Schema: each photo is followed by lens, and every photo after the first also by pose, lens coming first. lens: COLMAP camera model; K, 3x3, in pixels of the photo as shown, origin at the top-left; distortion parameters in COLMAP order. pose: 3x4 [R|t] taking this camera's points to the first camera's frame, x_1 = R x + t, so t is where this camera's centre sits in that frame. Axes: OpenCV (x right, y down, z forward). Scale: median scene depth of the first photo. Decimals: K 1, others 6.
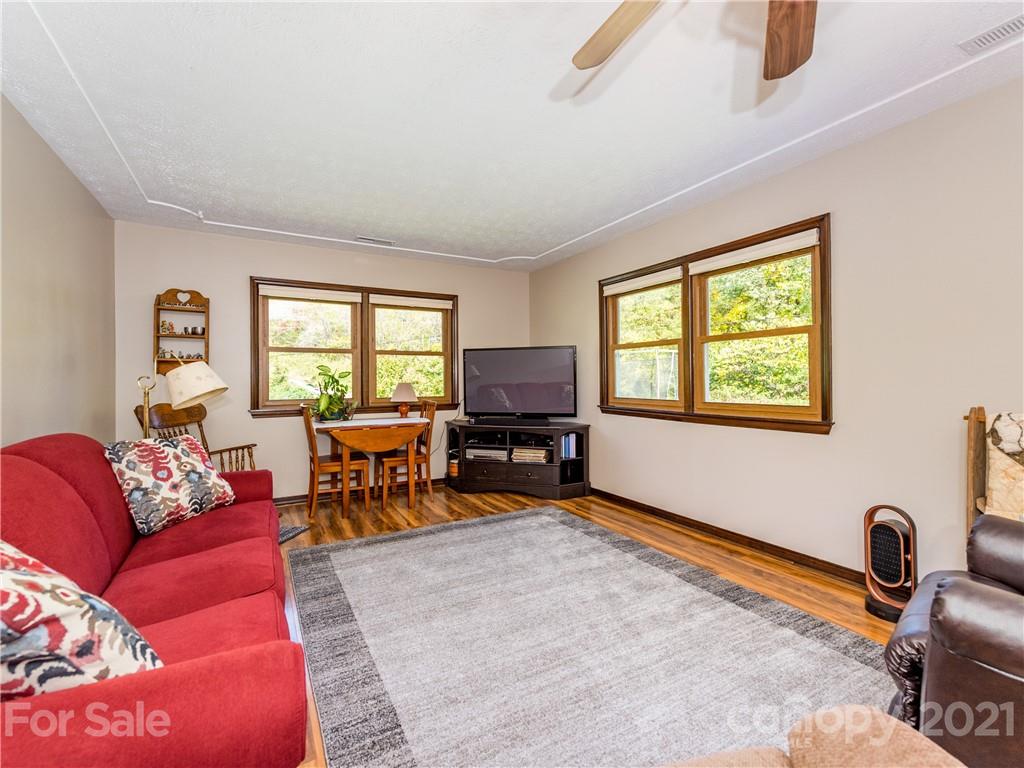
lens RADIAL K [[445.4, 0, 501.7], [0, 445.4, 385.2], [0, 0, 1]] dist [0.023272, 0.000155]
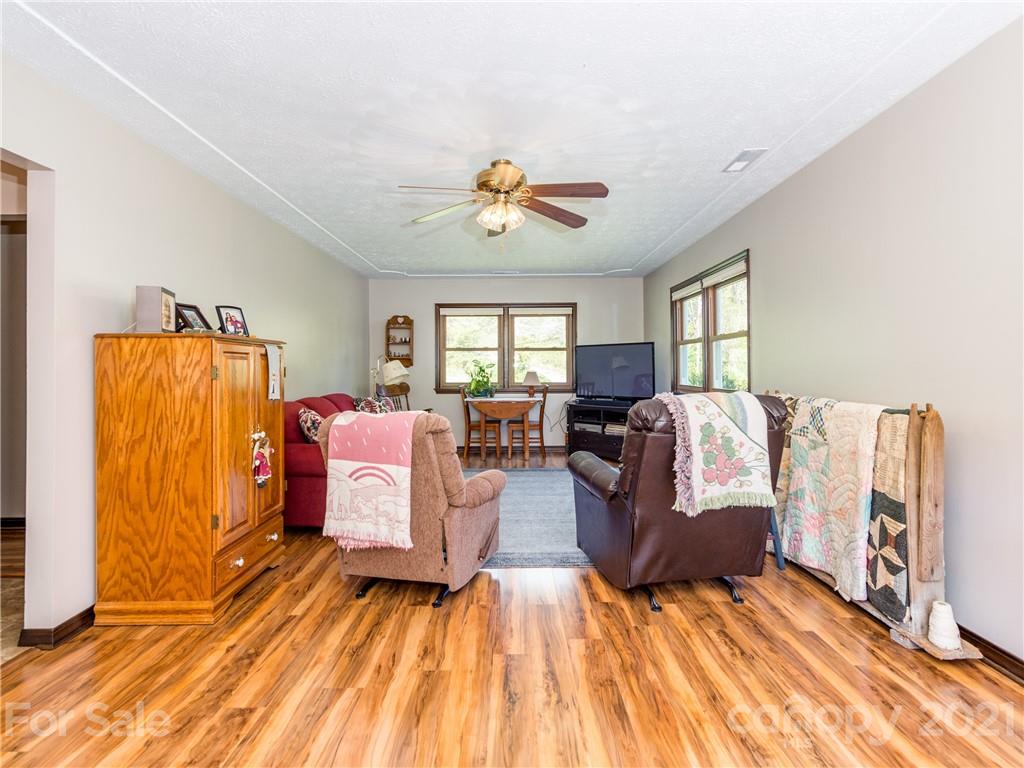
lens RADIAL K [[519.2, 0, 518.0], [0, 519.2, 376.7], [0, 0, 1]] dist [0.003191, 0.000050]
pose [[0.884720, 0.006988, -0.466071, 0.496994], [-0.005844, 0.999975, 0.003899, 0.003338], [0.466087, -0.000726, 0.884739, -0.428143]]
